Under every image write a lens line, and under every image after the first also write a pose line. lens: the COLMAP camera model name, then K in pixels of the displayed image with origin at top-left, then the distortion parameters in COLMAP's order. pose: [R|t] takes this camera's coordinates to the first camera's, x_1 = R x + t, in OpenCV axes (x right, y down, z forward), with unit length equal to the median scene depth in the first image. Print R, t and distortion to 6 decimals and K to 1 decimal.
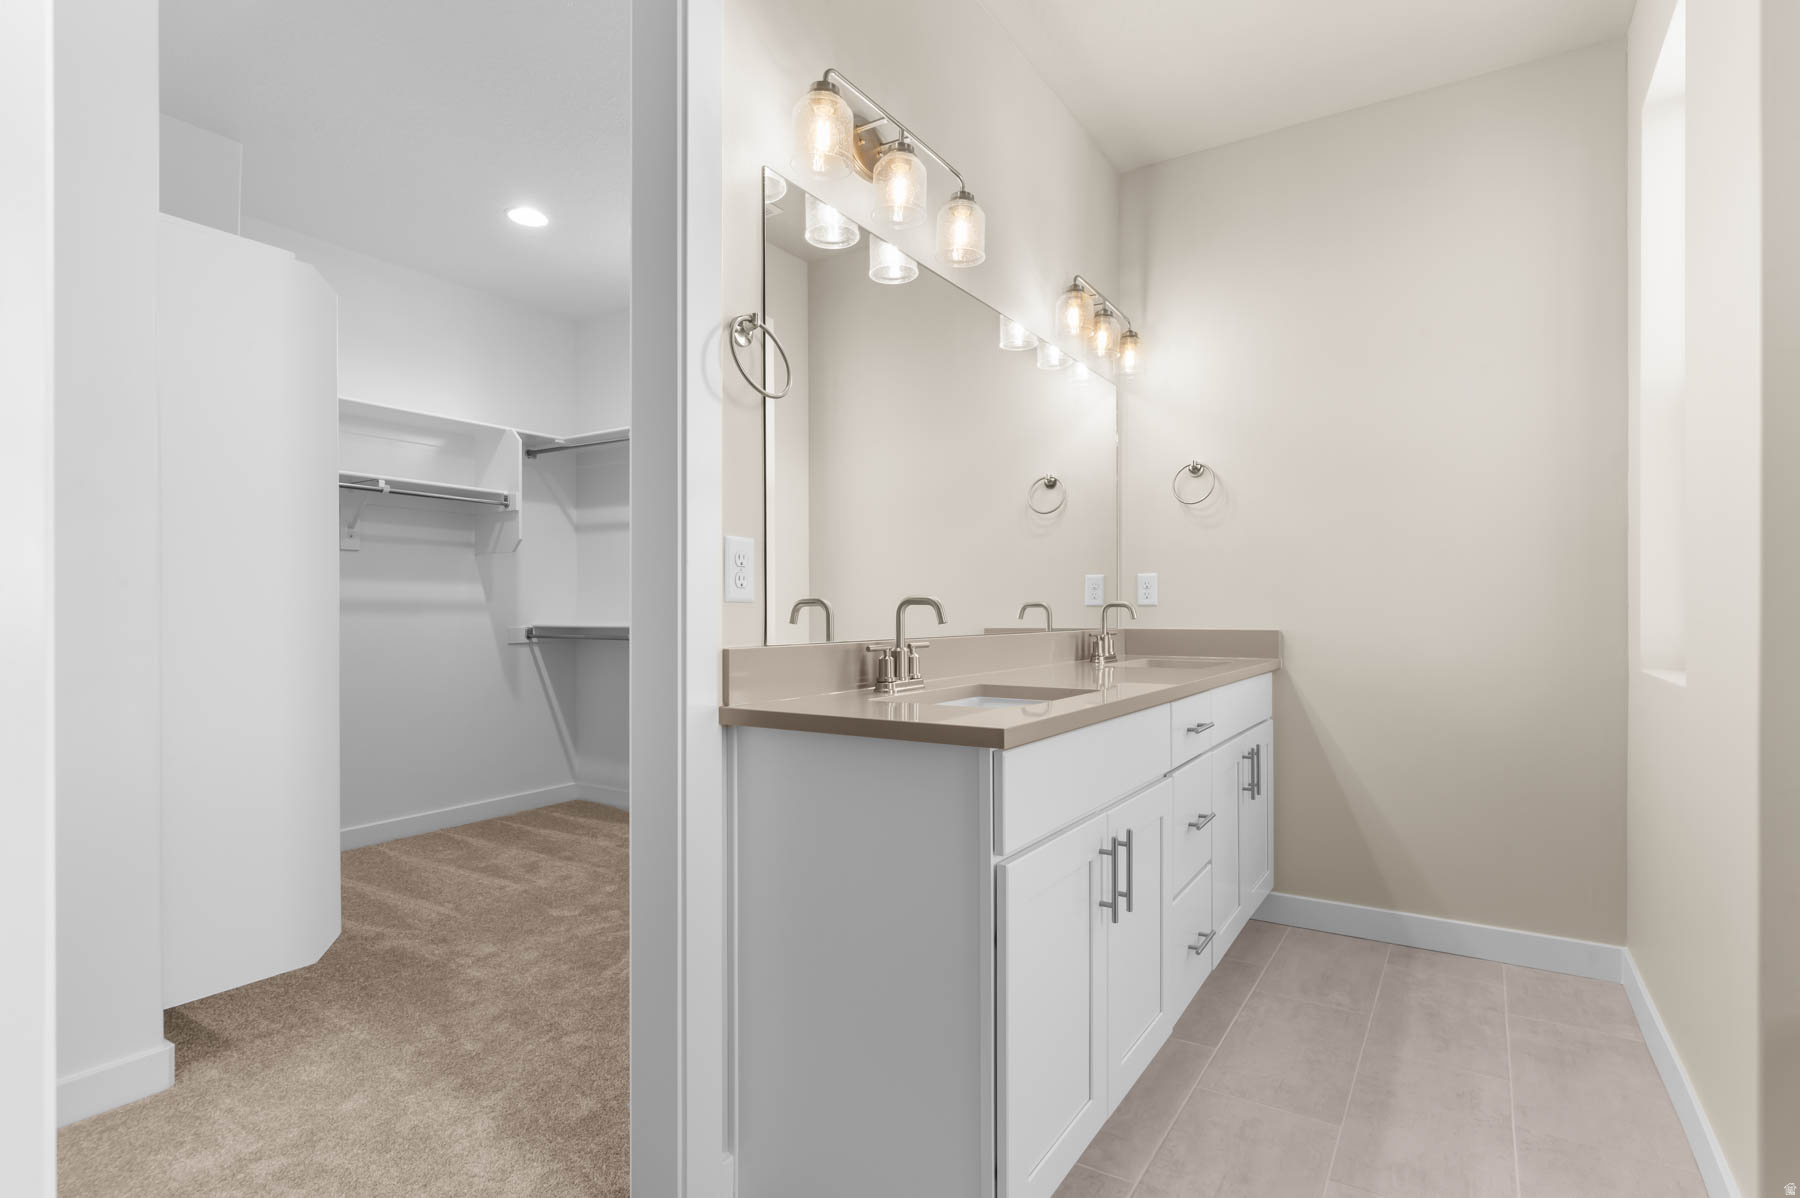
lens RADIAL K [[866.0, 0, 900.0], [0, 866.0, 599.0], [0, 0, 1]] dist [0.010845, -0.000128]
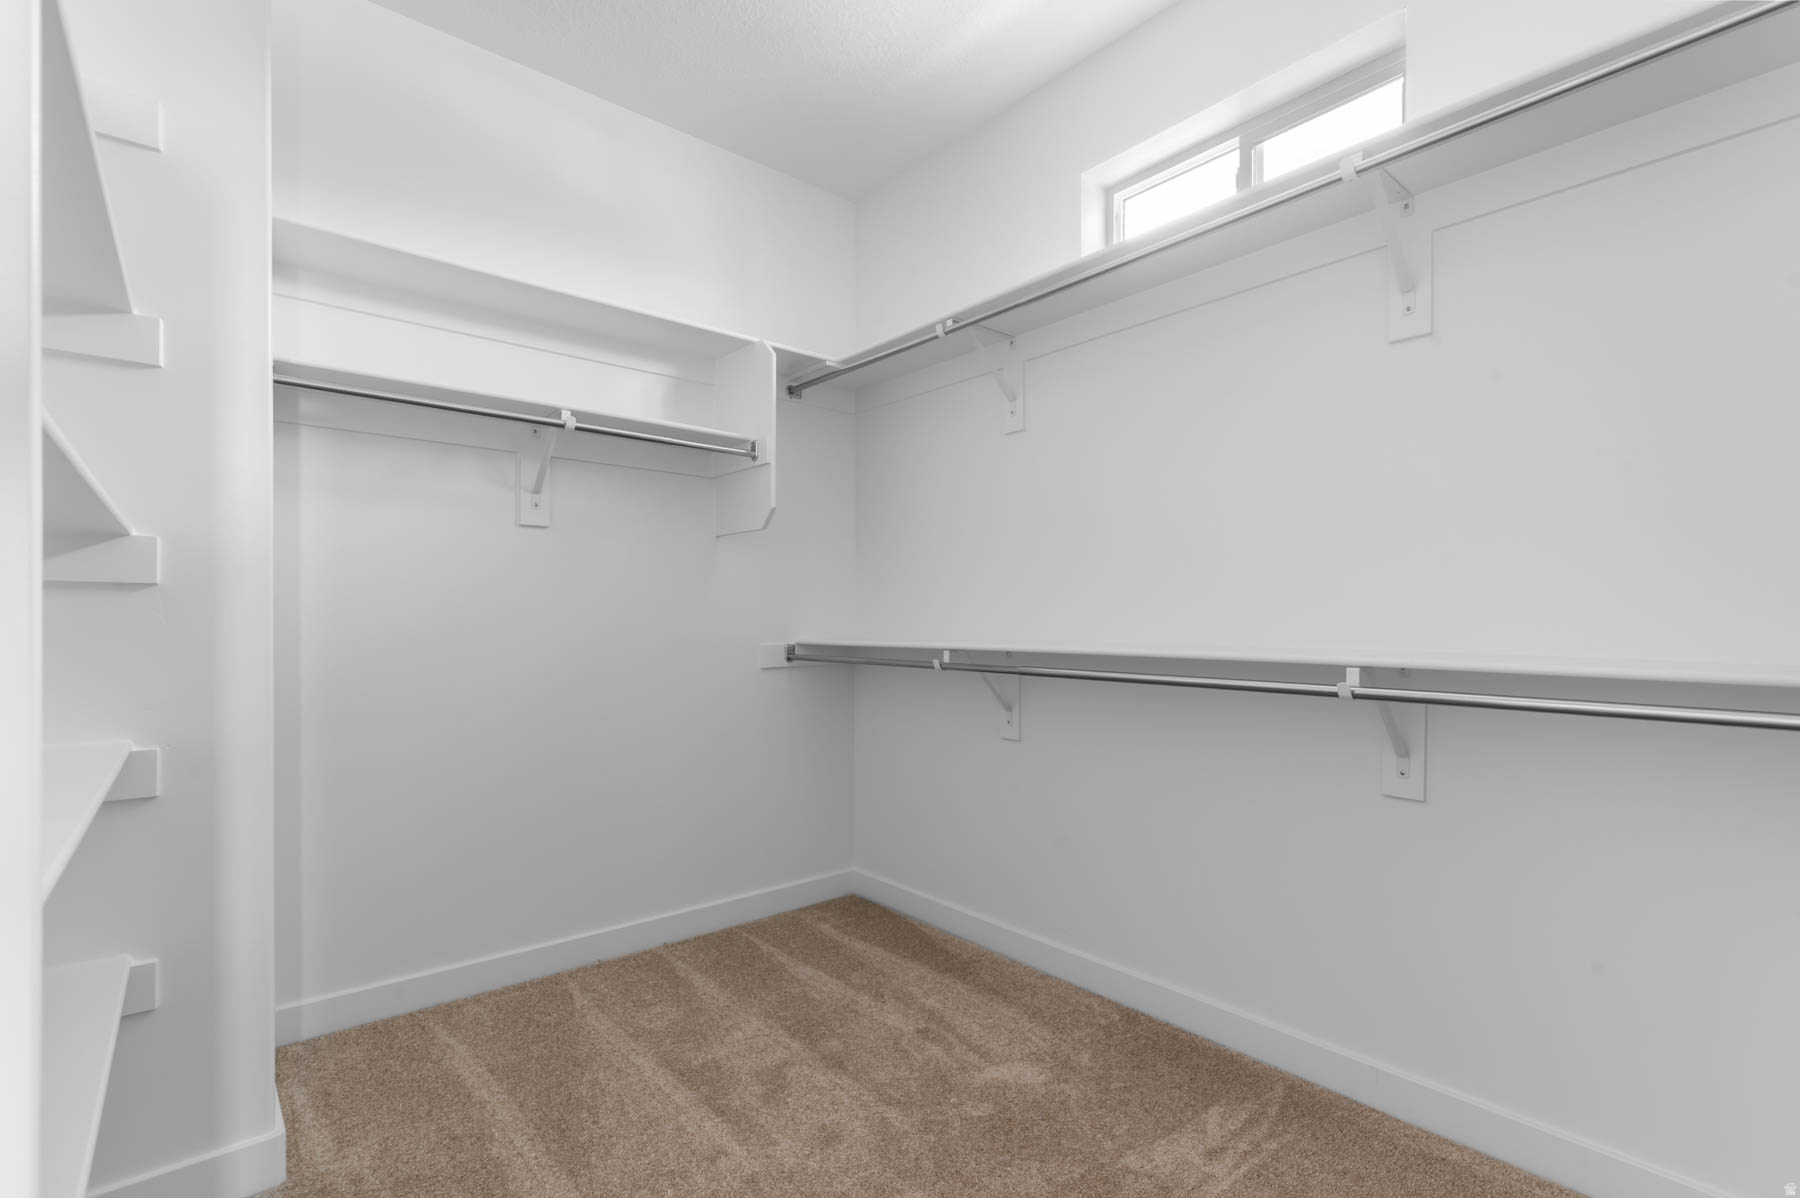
lens RADIAL K [[821.1, 0, 900.0], [0, 821.1, 599.0], [0, 0, 1]] dist [0.001357, 0.000028]
pose [[0.953574, 0.001447, -0.301156, -0.168620], [-0.006248, 0.999868, -0.014979, 0.006573], [0.301095, 0.016165, 0.953457, 0.460053]]
